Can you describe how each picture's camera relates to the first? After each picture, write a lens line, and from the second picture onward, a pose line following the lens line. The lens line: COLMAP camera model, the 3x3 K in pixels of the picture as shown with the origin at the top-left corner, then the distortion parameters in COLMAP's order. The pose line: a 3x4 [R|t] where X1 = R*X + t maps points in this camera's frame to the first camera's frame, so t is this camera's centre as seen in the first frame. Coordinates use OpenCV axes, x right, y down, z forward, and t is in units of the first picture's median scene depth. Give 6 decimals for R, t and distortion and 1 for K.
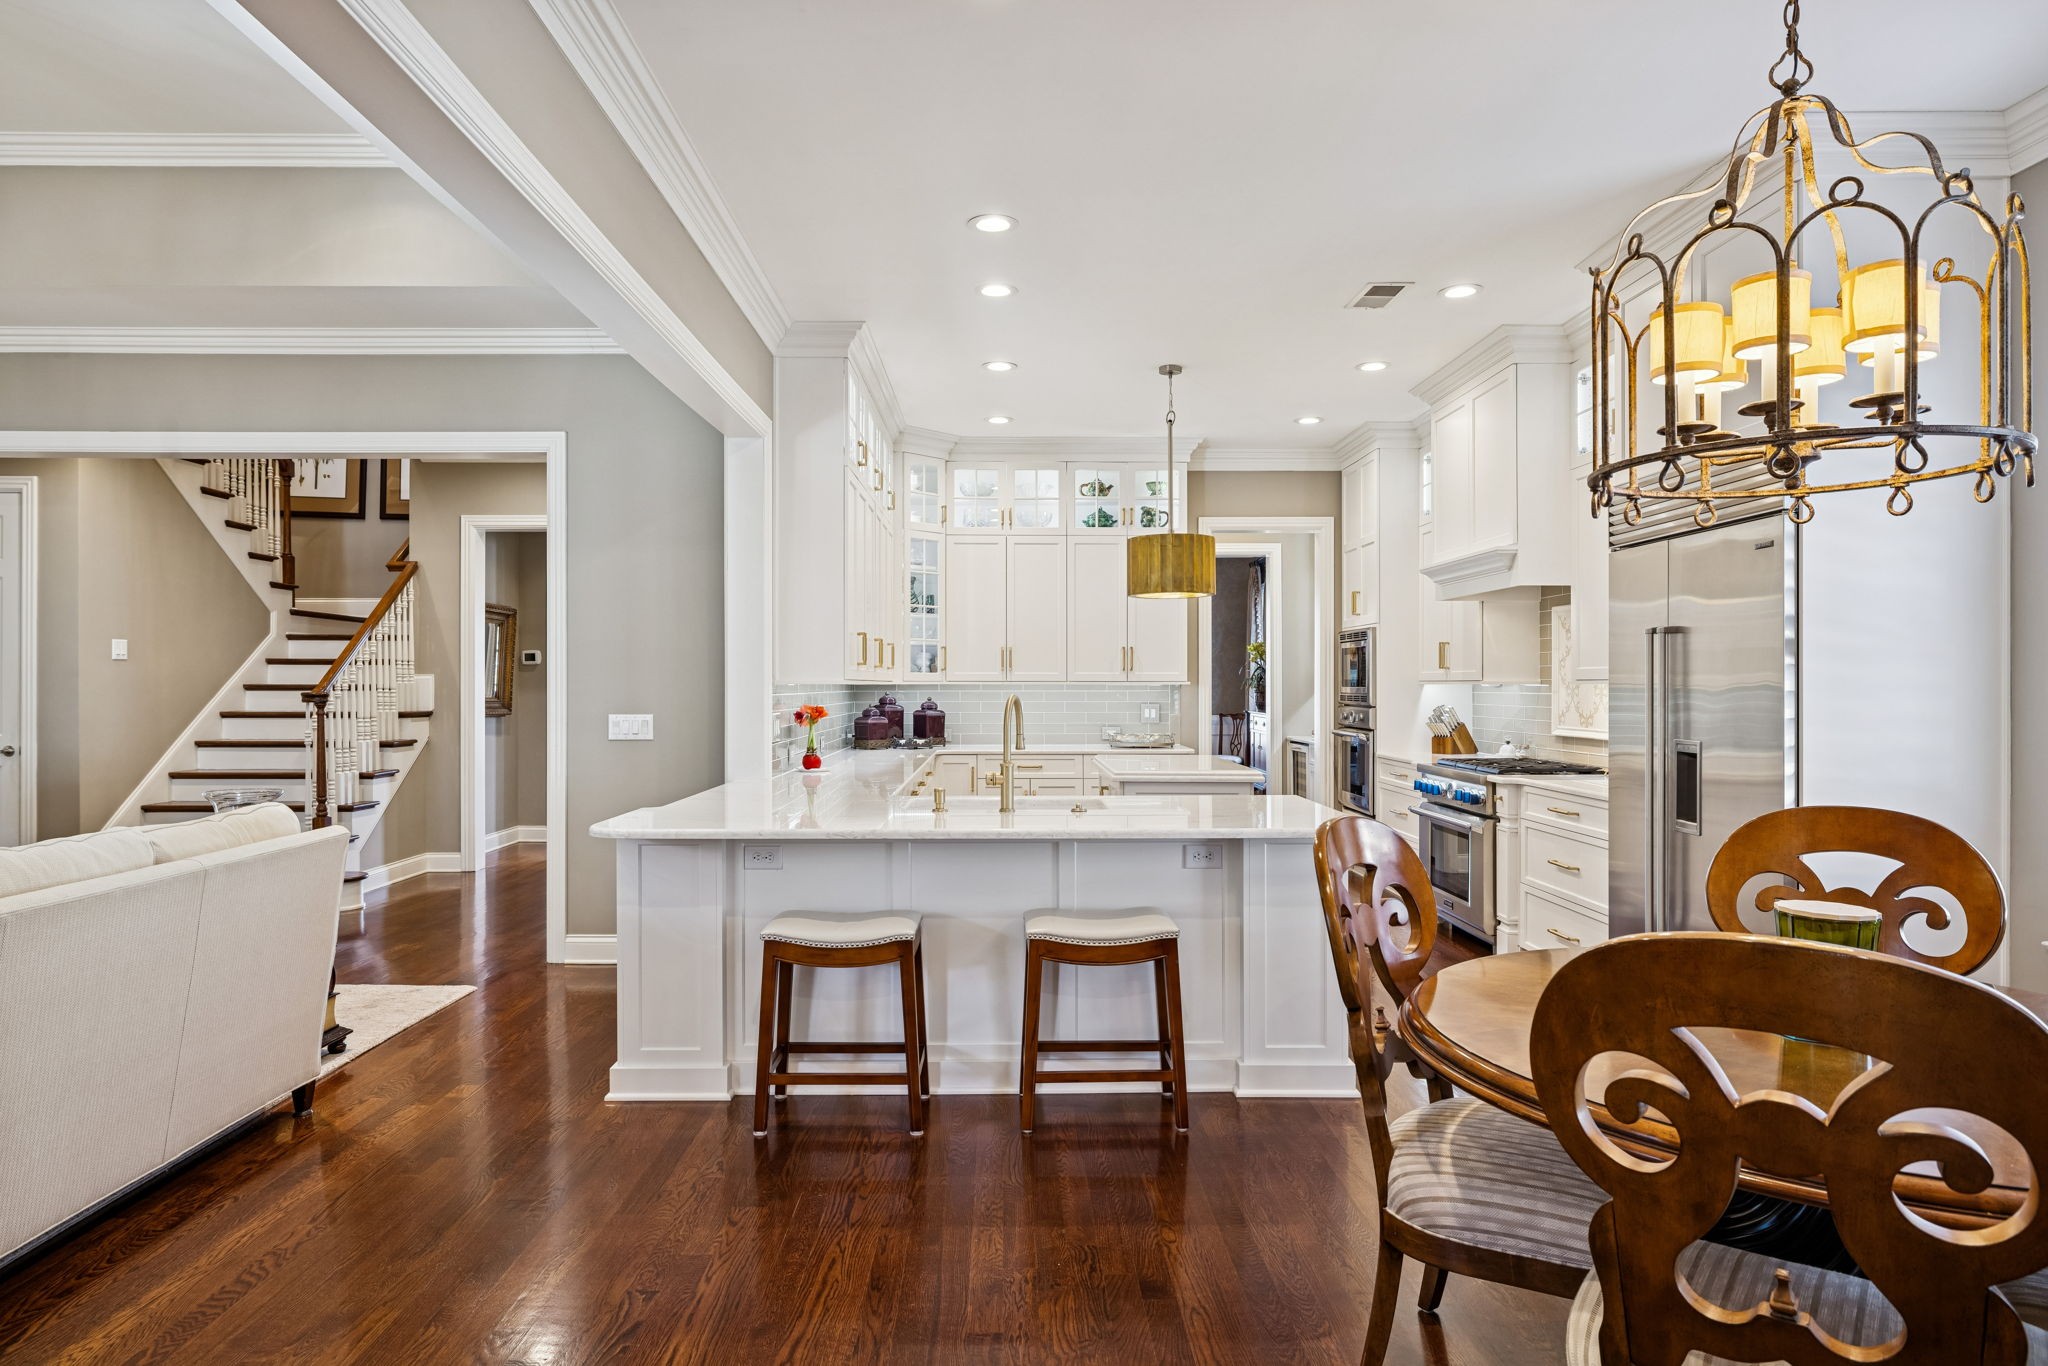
lens RADIAL K [[1196.0, 0, 1003.1], [0, 1196.0, 682.7], [0, 0, 1]] dist [-0.001233, 0.000836]
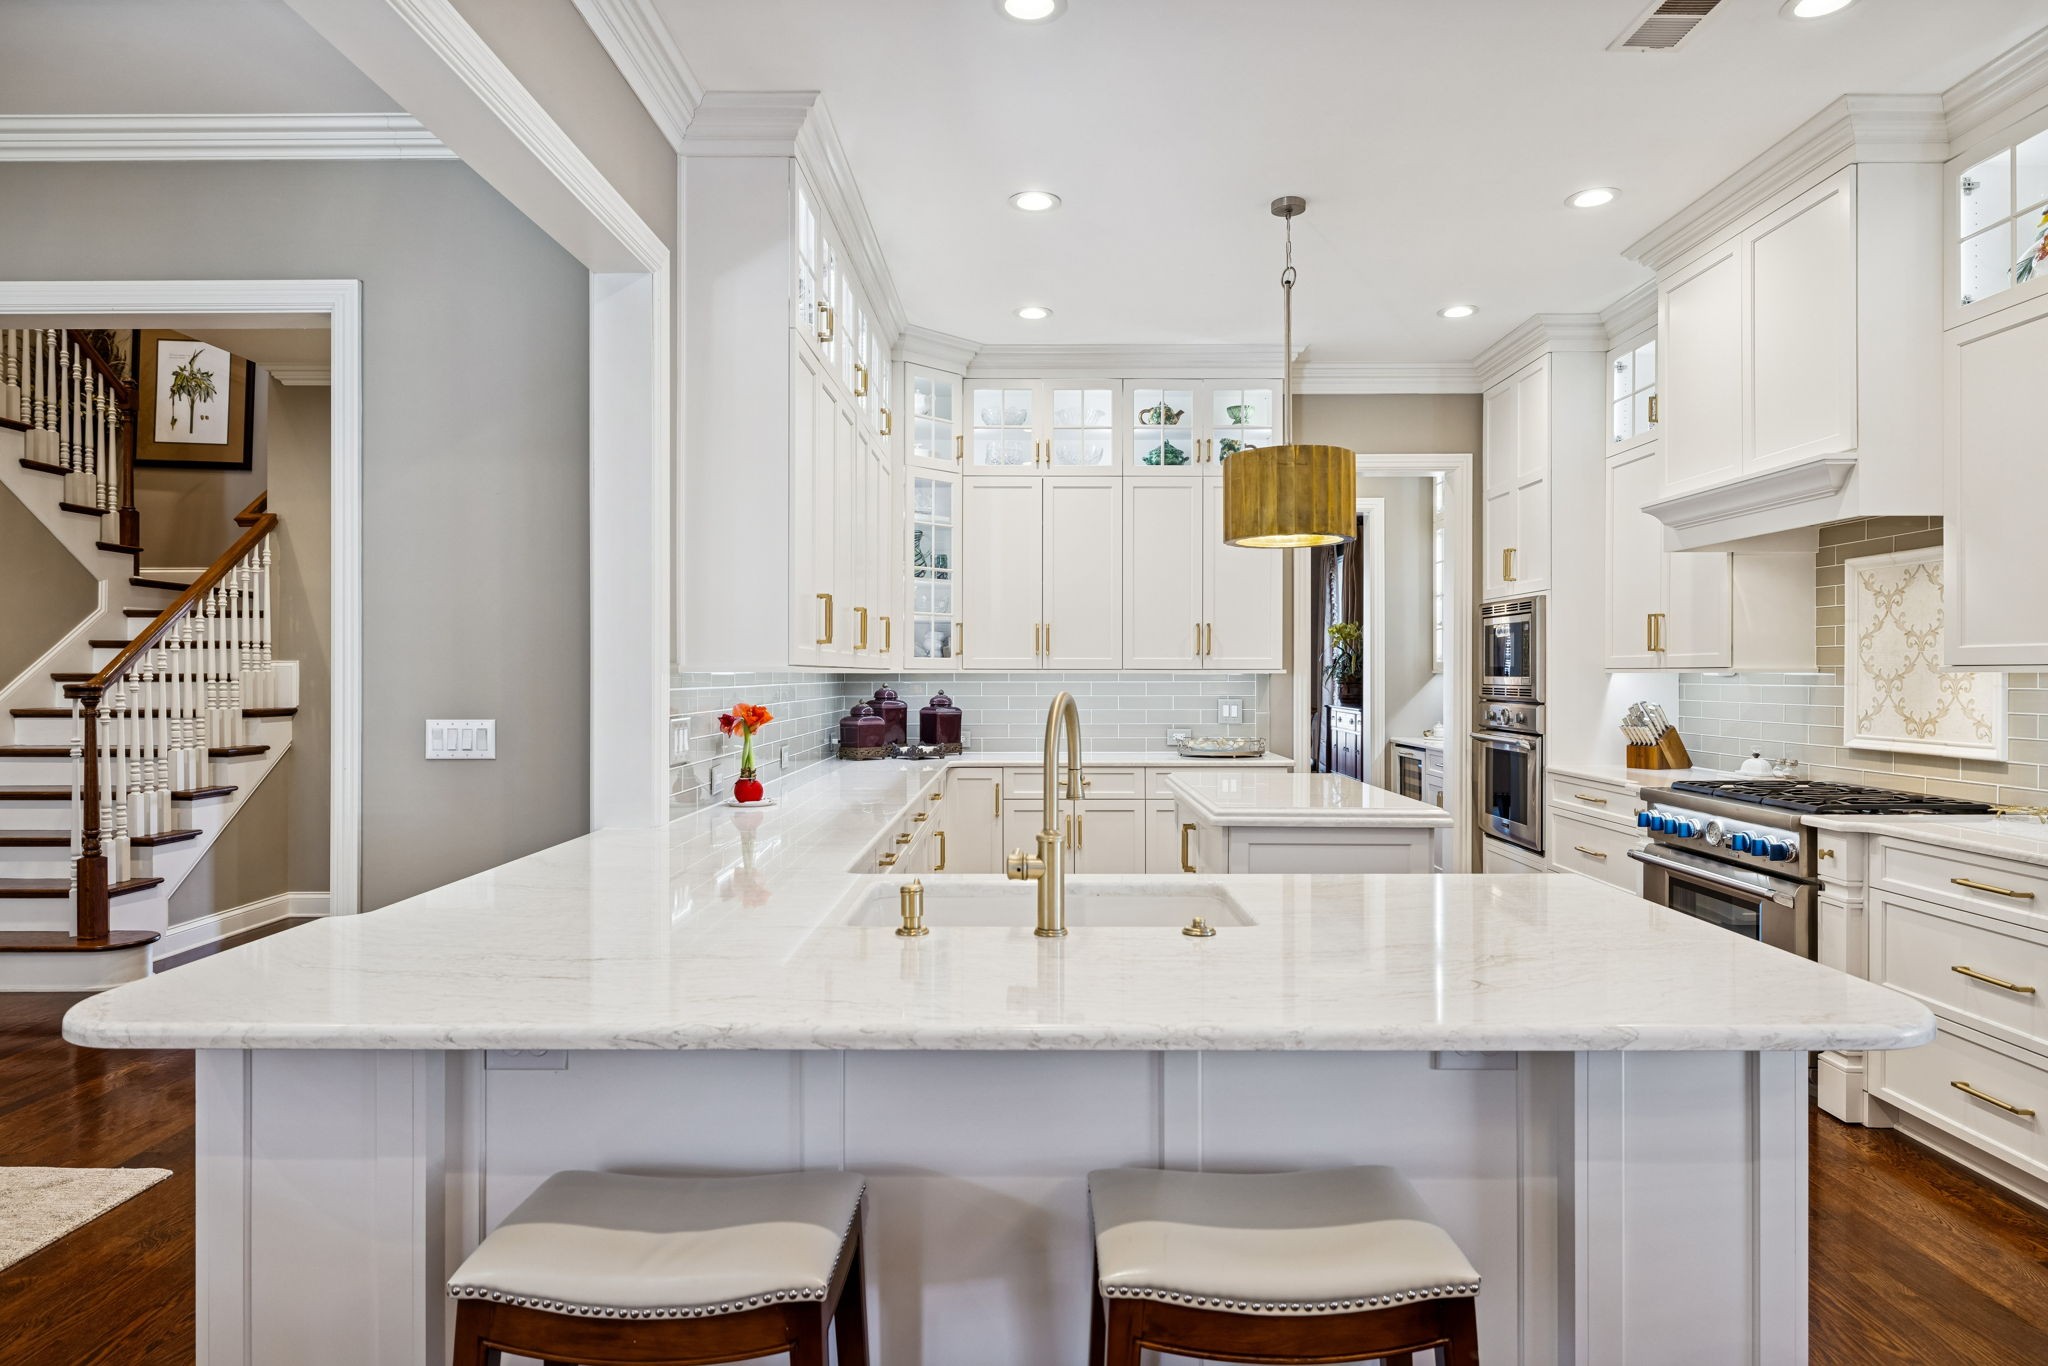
lens RADIAL K [[1169.4, 0, 1024.4], [0, 1169.4, 673.7], [0, 0, 1]] dist [0.004255, -0.000780]
pose [[0.999948, -0.000043, -0.010155, -0.001260], [0.000052, 1.000000, 0.000892, 0.001002], [0.010155, -0.000892, 0.999948, 0.268905]]
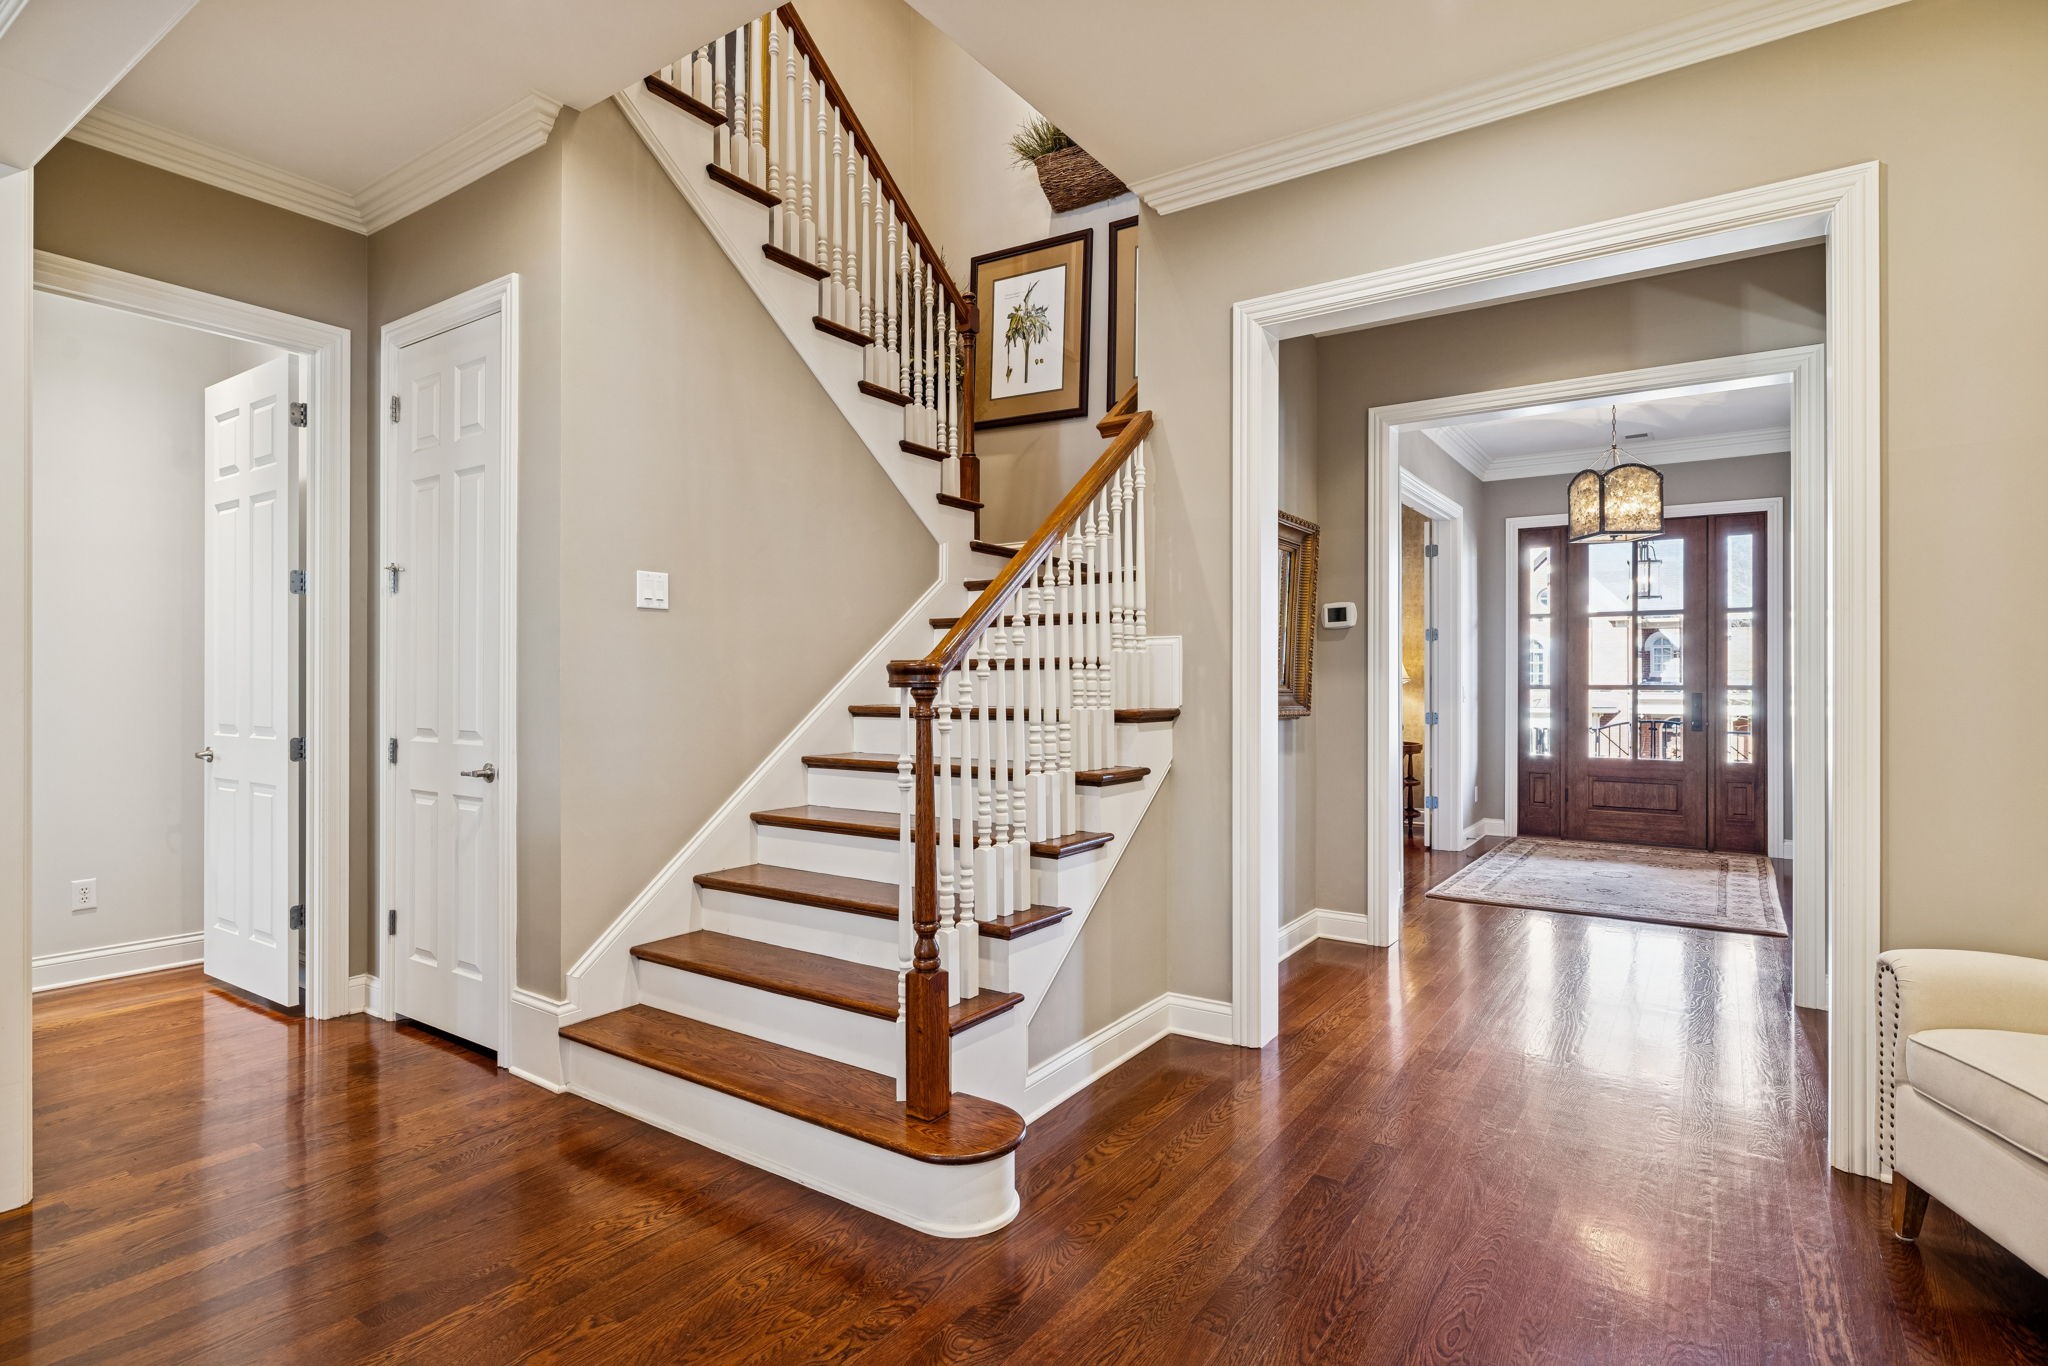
lens RADIAL K [[1026.9, 0, 1024.0], [0, 1026.9, 683.0], [0, 0, 1]] dist [-0.002053, -0.000409]
pose [[0.824796, -0.001183, -0.565430, -0.310070], [0.001554, 0.999999, 0.000176, 0.013707], [0.565429, -0.001024, 0.824796, 0.656055]]
